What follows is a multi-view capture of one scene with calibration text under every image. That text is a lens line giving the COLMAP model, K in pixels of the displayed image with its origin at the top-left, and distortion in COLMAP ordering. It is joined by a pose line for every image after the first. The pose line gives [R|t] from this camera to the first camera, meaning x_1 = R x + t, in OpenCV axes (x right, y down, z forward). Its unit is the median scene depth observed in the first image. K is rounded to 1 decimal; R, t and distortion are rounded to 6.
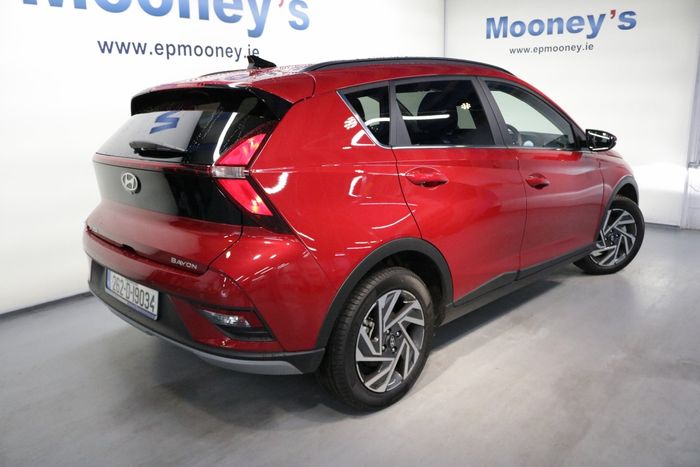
lens RADIAL K [[579.6, 0, 350.0], [0, 579.6, 233.5], [0, 0, 1]] dist [-0.164292, 0.132684]
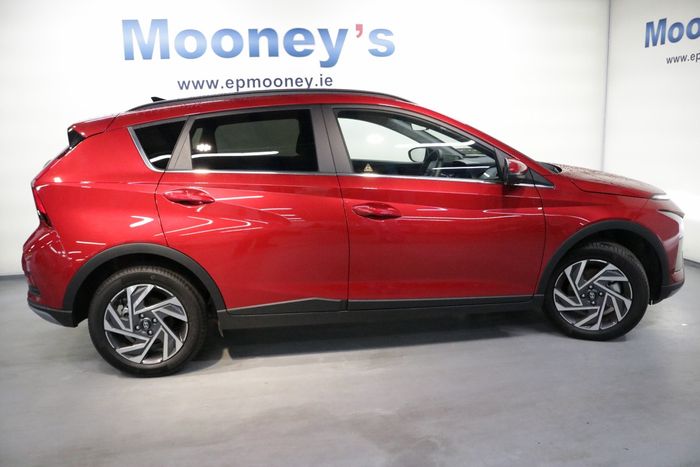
lens RADIAL K [[579.6, 0, 350.0], [0, 579.6, 233.5], [0, 0, 1]] dist [-0.164292, 0.132684]
pose [[0.790503, 0.112148, -0.602102, 0.682391], [-0.125096, 0.991932, 0.020518, -0.054115], [0.599546, 0.059101, 0.798155, 0.160018]]
